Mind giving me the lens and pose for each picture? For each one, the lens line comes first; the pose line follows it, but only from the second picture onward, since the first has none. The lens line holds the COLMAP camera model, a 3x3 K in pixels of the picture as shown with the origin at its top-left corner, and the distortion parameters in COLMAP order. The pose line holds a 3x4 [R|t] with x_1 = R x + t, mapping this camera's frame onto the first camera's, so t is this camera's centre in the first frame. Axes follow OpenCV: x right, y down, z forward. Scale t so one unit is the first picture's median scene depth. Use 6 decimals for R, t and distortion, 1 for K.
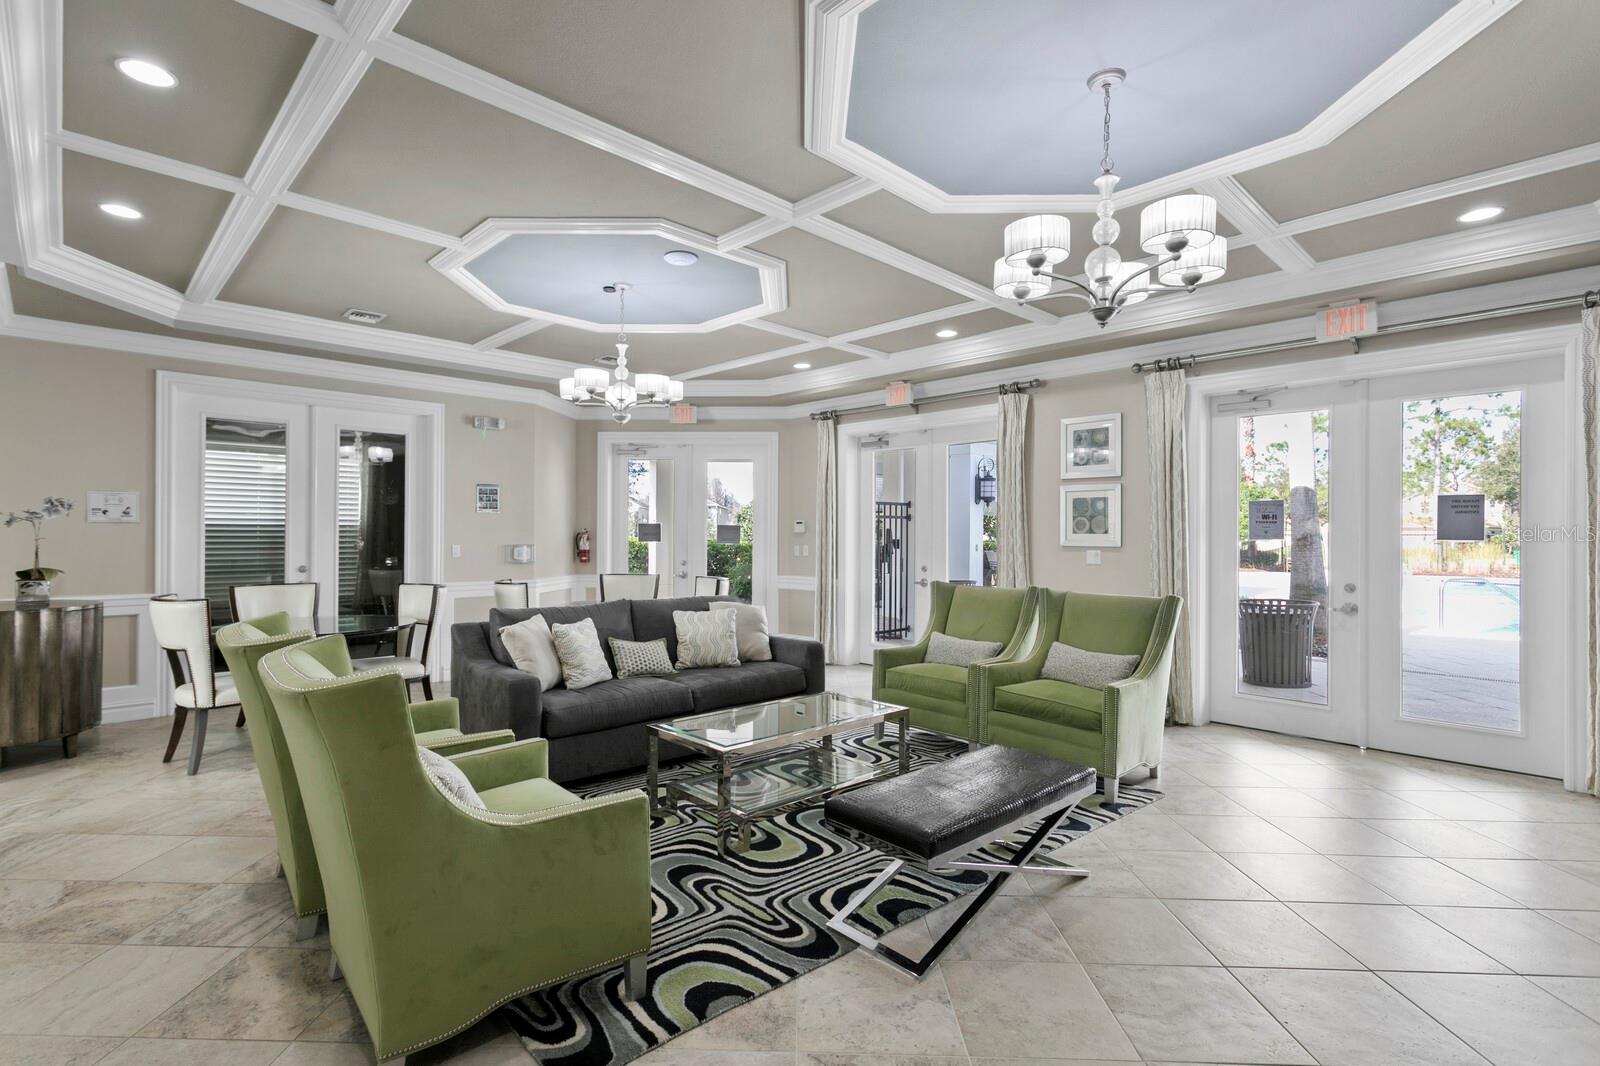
lens RADIAL K [[756.4, 0, 800.0], [0, 756.4, 533.0], [0, 0, 1]] dist [0.018215, 0.000096]
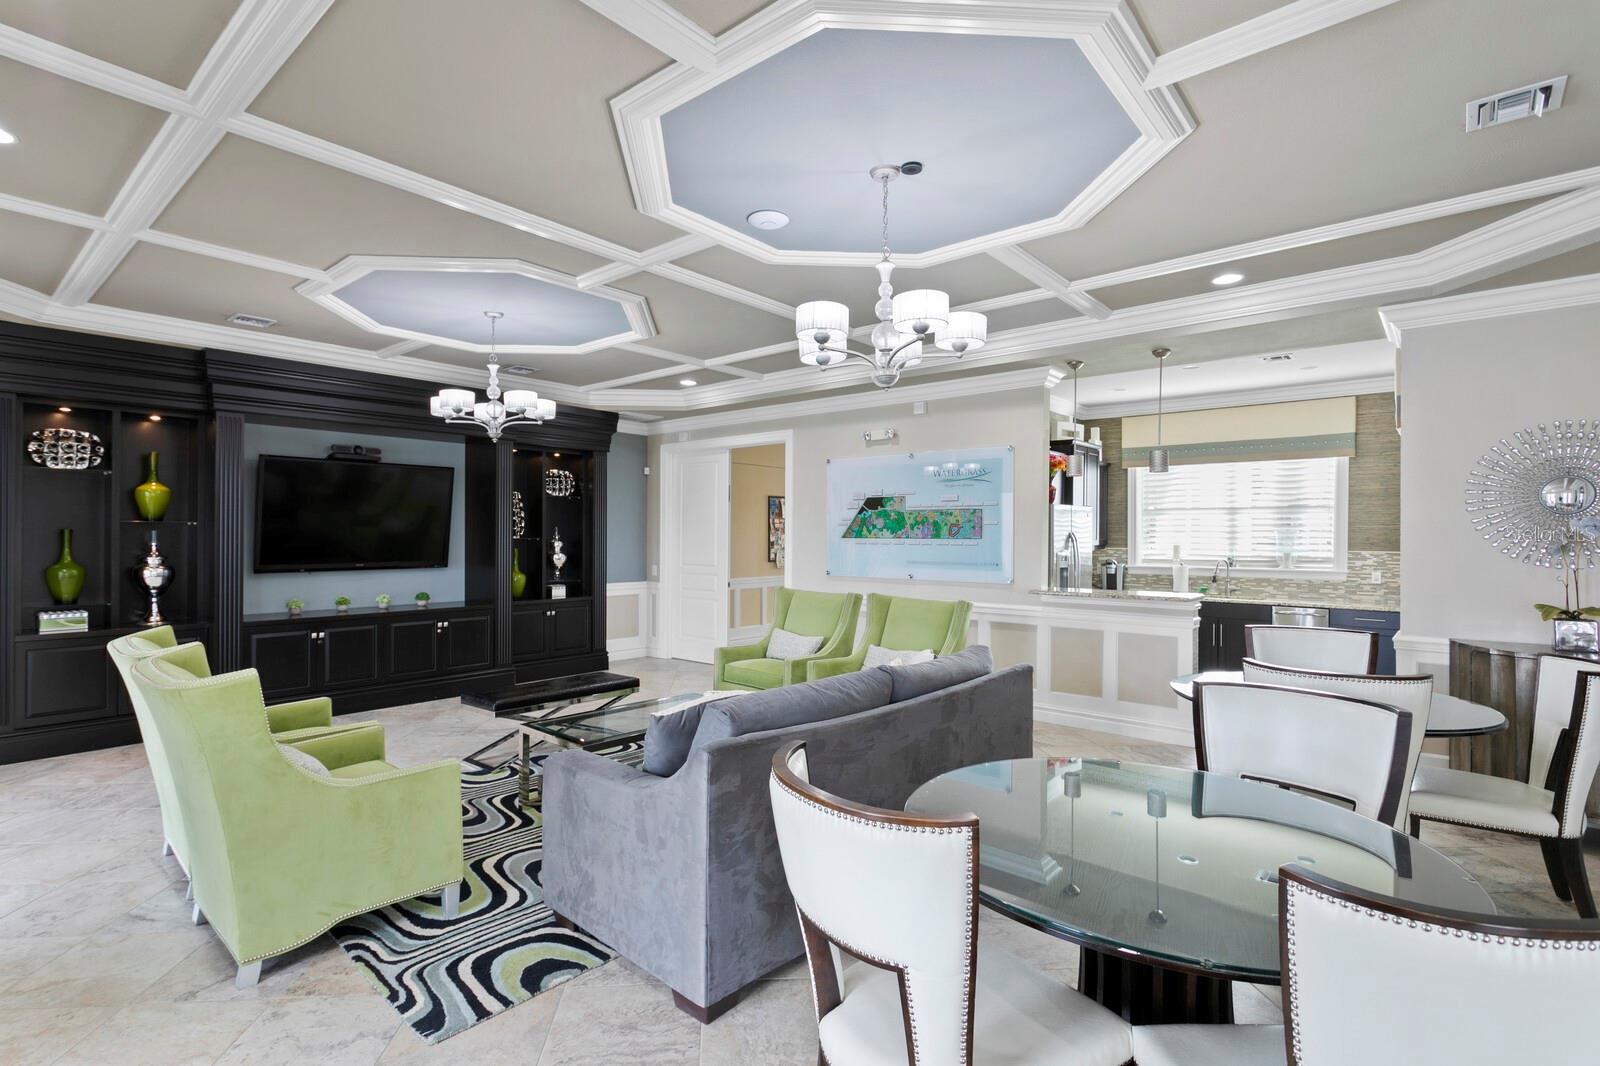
lens RADIAL K [[756.3, 0, 823.7], [0, 756.3, 501.4], [0, 0, 1]] dist [-0.000593, 0.000396]
pose [[0.992892, 0.002182, 0.118997, 0.120913], [0.003435, 0.998890, -0.046972, -0.006403], [-0.118968, 0.047047, 0.991783, -0.122679]]
